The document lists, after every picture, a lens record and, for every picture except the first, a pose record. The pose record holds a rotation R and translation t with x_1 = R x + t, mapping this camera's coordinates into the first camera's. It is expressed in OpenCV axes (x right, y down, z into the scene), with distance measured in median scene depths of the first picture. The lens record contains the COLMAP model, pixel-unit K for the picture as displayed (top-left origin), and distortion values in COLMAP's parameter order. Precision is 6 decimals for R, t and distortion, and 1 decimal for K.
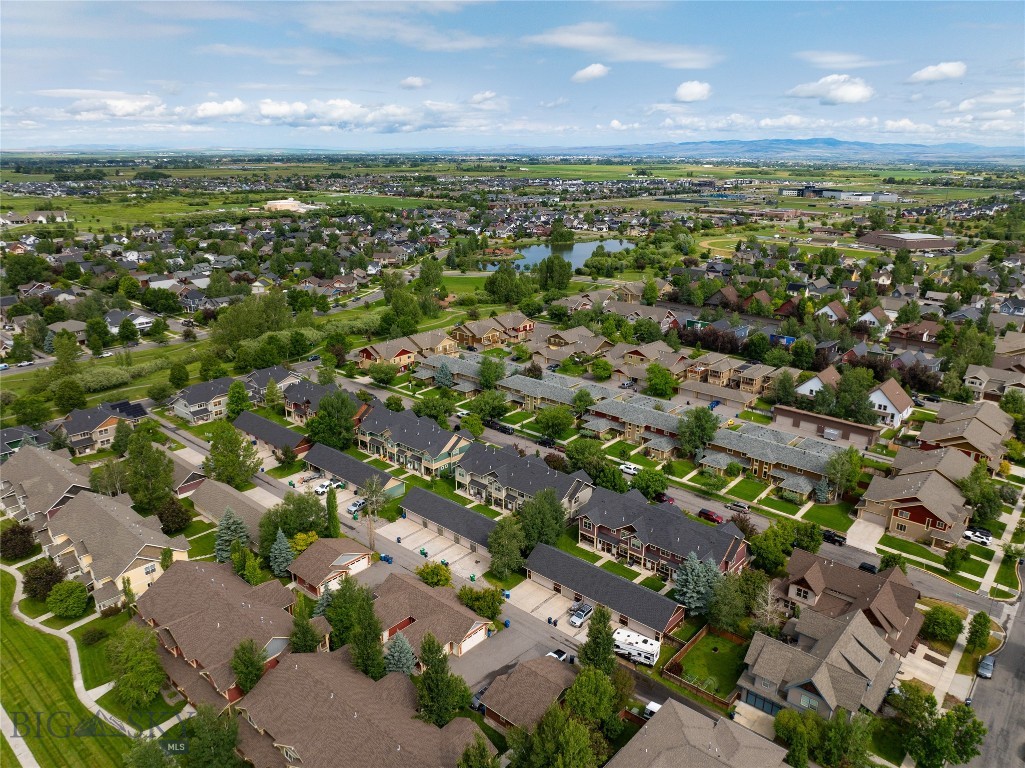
lens RADIAL K [[732.2, 0, 511.7], [0, 732.2, 365.8], [0, 0, 1]] dist [-0.044024, 0.016115]
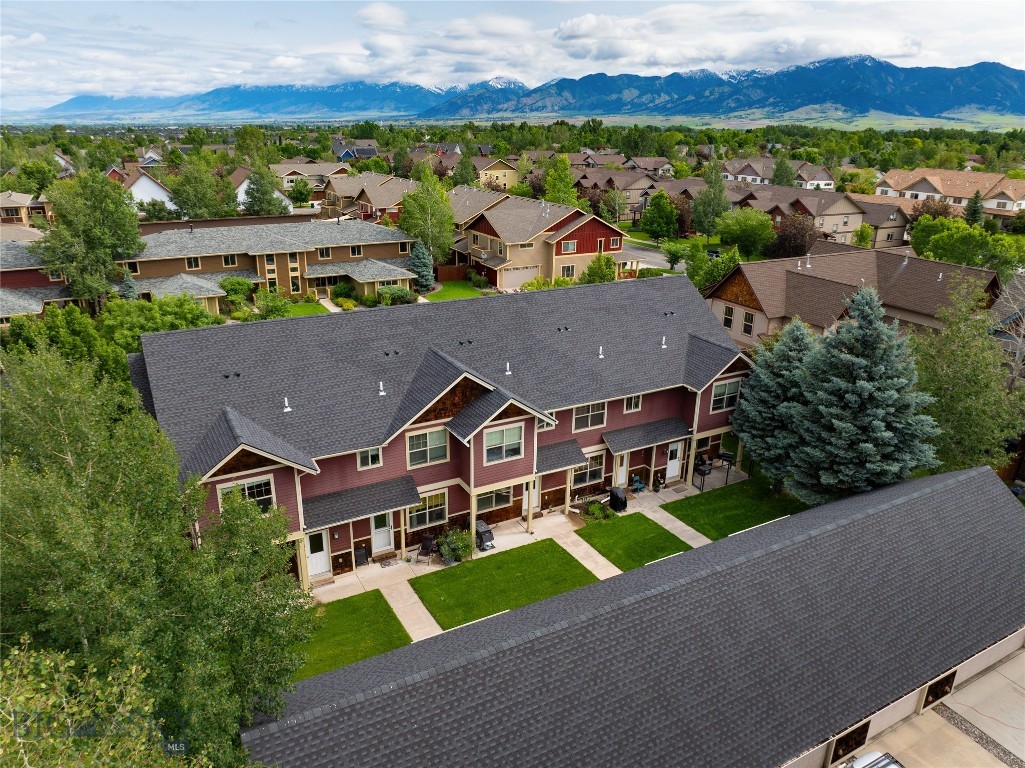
lens RADIAL K [[732.2, 0, 511.7], [0, 732.2, 365.8], [0, 0, 1]] dist [-0.044024, 0.016115]
pose [[0.335945, -0.300632, 0.892615, -0.027927], [0.260725, 0.940343, 0.218581, 0.130834], [-0.905077, 0.159296, 0.394286, 0.696852]]
